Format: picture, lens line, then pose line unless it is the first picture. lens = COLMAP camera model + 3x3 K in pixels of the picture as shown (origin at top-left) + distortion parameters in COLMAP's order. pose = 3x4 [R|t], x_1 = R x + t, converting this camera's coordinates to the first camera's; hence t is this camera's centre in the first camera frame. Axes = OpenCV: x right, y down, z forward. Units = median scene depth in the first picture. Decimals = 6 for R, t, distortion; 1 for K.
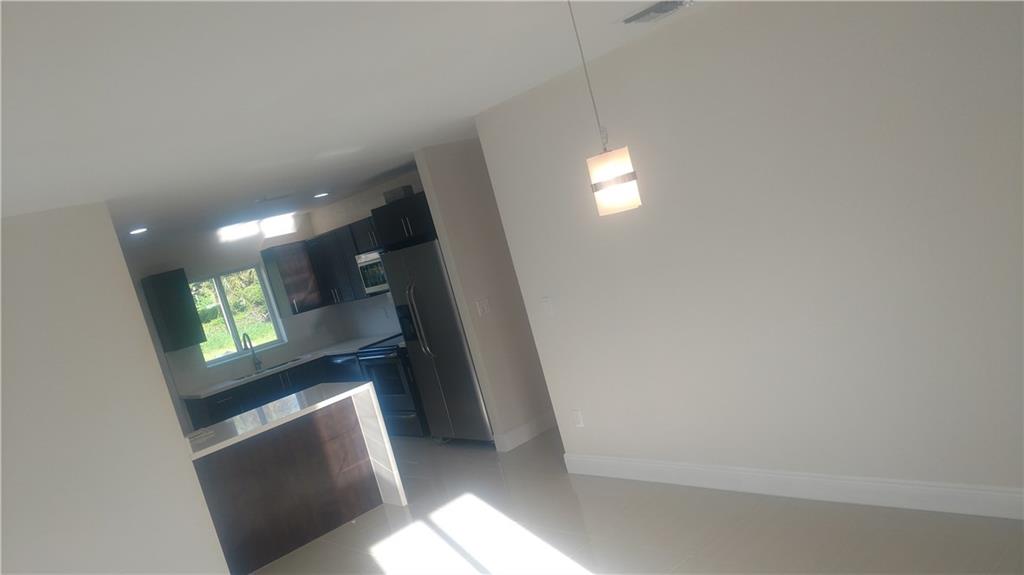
lens RADIAL K [[768.8, 0, 512.7], [0, 768.8, 317.8], [0, 0, 1]] dist [0.220415, -0.324701]
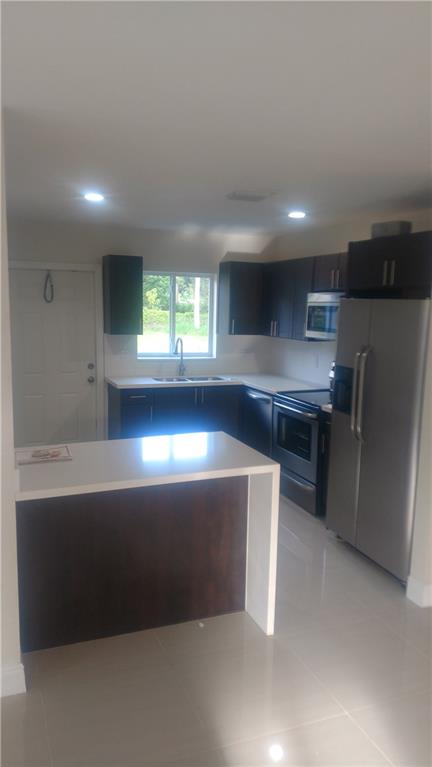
lens RADIAL K [[574.5, 0, 211.8], [0, 574.5, 396.6], [0, 0, 1]] dist [0.103589, -0.000308]
pose [[0.899697, 0.334229, -0.280779, -0.081252], [-0.309385, 0.942012, 0.129975, -0.020700], [0.307939, -0.030069, 0.950931, 0.351190]]
